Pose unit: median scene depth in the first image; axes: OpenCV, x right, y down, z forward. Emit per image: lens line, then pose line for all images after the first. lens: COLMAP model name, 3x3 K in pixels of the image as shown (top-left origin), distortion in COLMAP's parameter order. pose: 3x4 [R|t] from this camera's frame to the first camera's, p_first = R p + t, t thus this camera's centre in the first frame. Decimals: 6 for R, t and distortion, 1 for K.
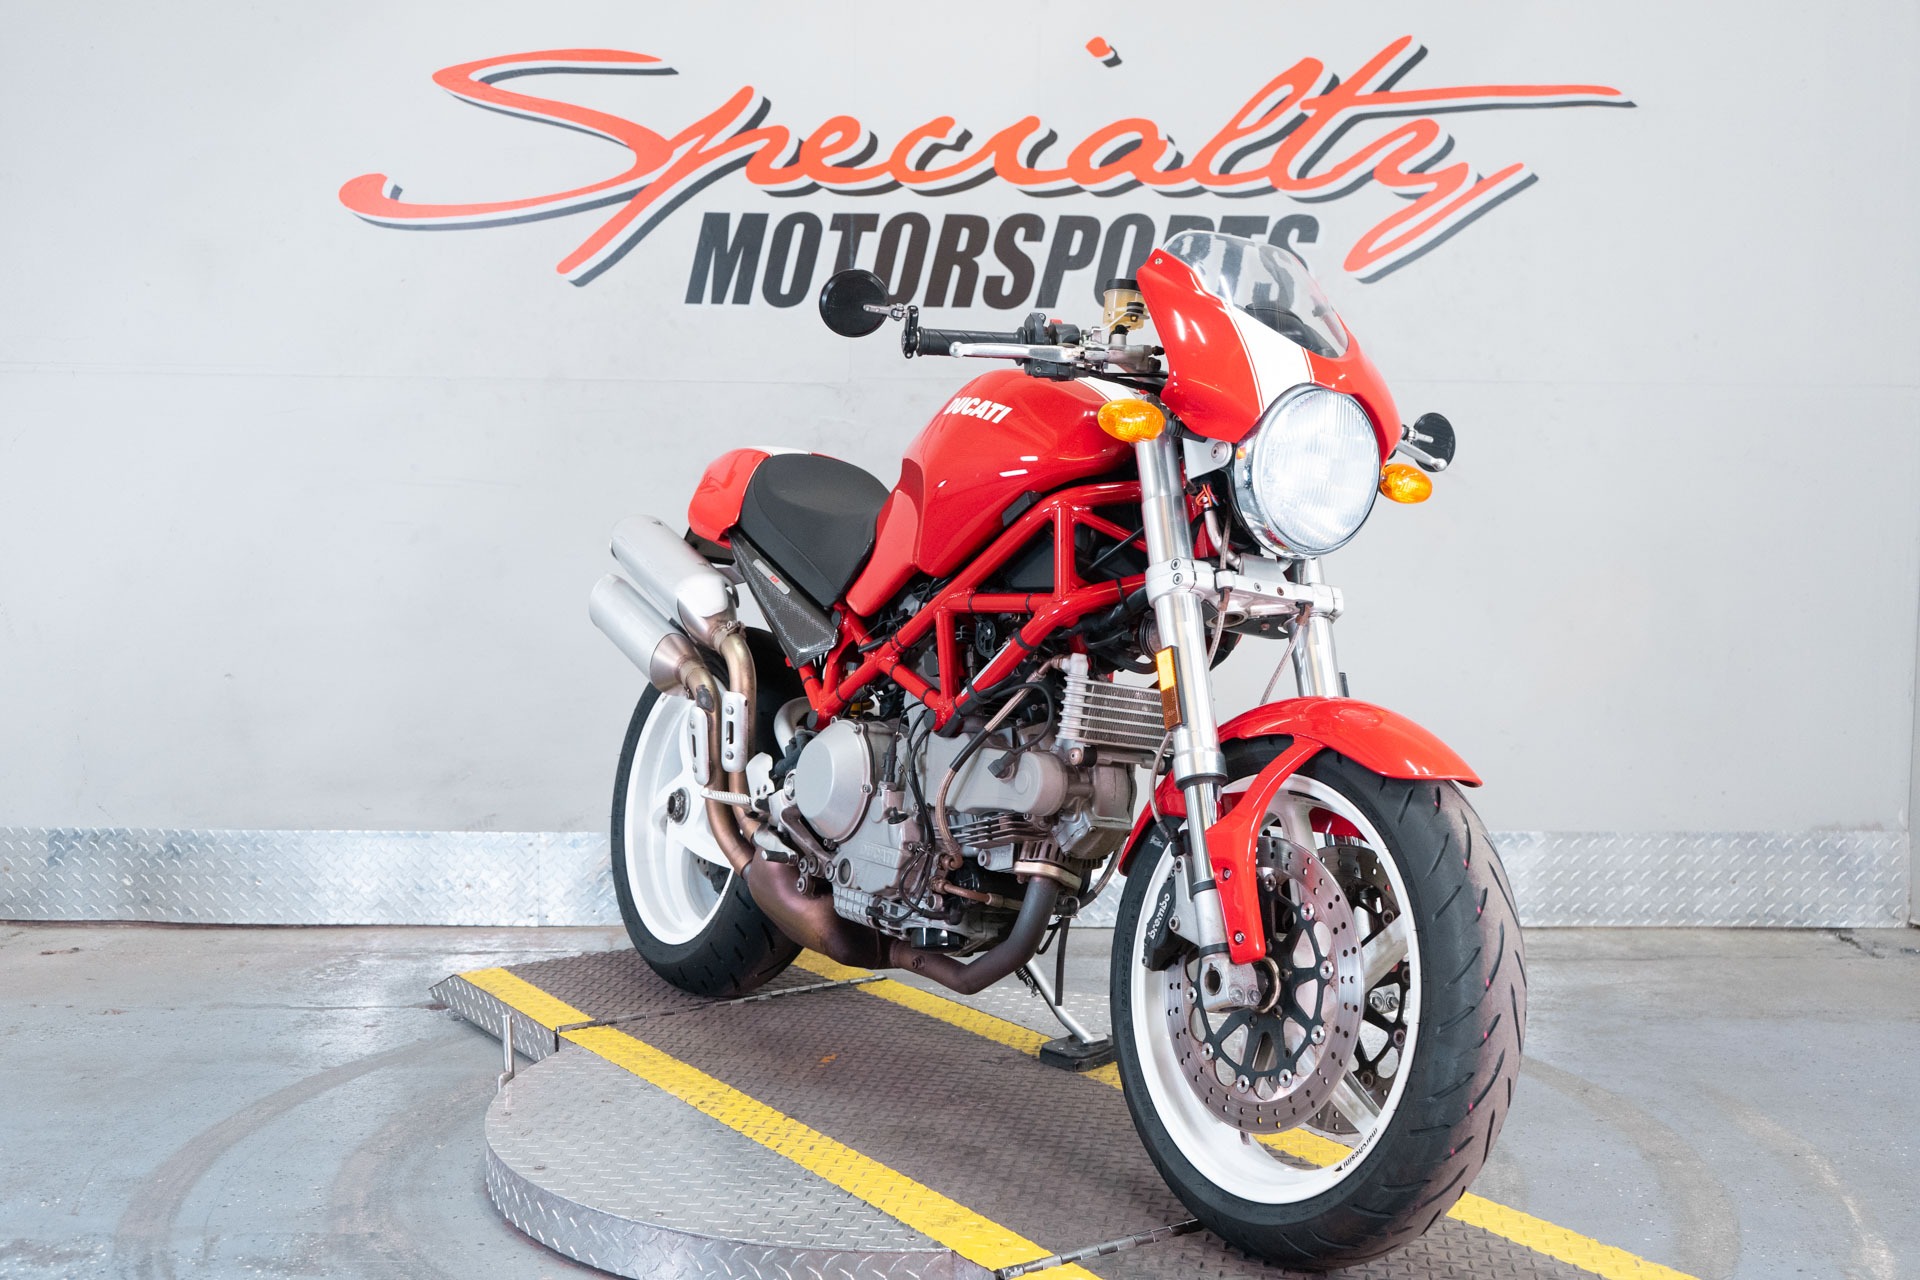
lens RADIAL K [[2065.2, 0, 960.0], [0, 2065.2, 640.0], [0, 0, 1]] dist [0.009144, 0.007303]
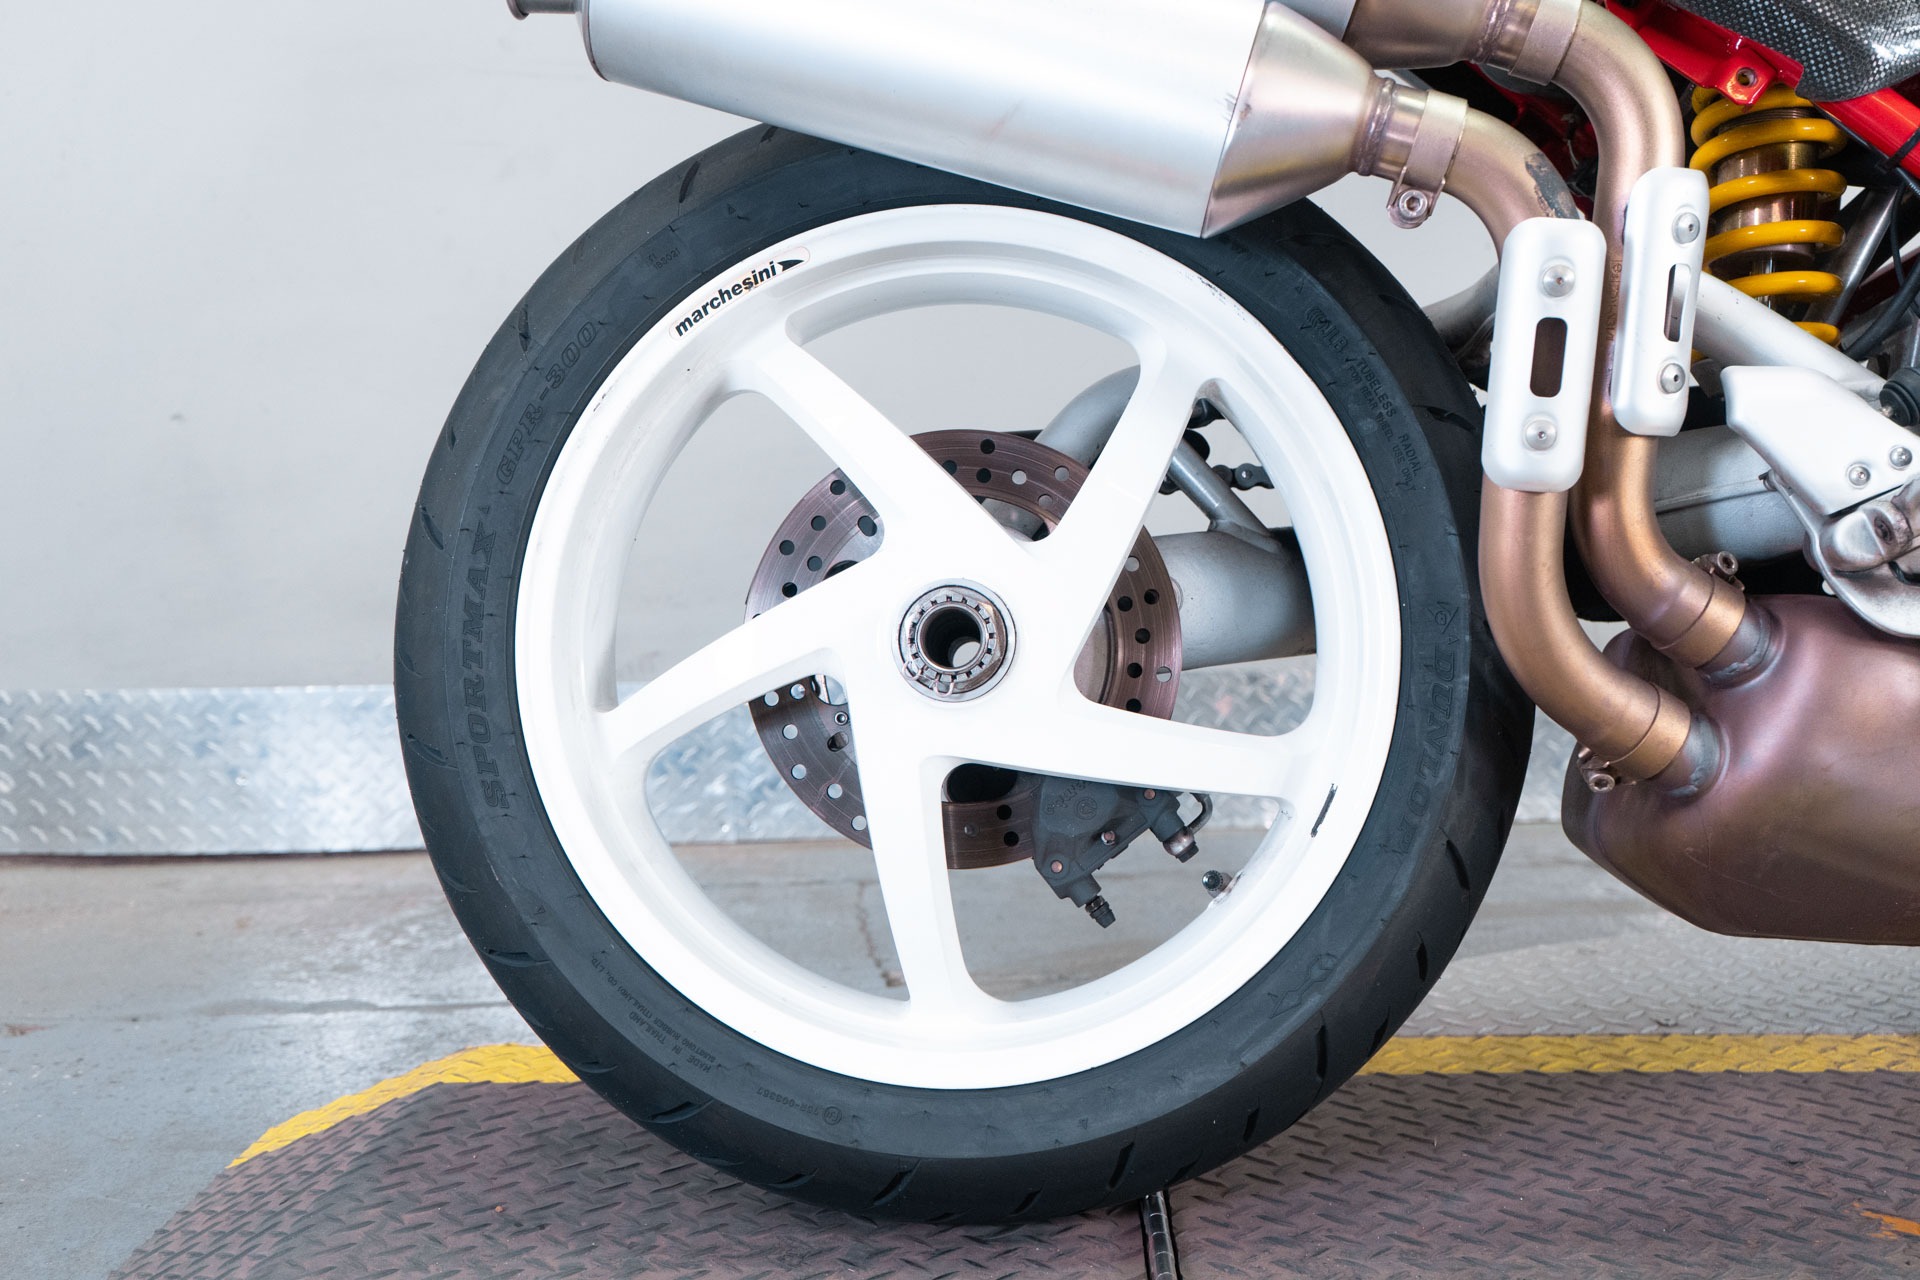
lens RADIAL K [[2041.0, 0, 960.0], [0, 2041.0, 640.0], [0, 0, 1]] dist [0.011753, 0.005839]
pose [[0.996054, -0.021039, 0.086221, -0.195469], [0.018315, 0.999312, 0.032262, 0.065898], [-0.086840, -0.030555, 0.995754, 0.434315]]
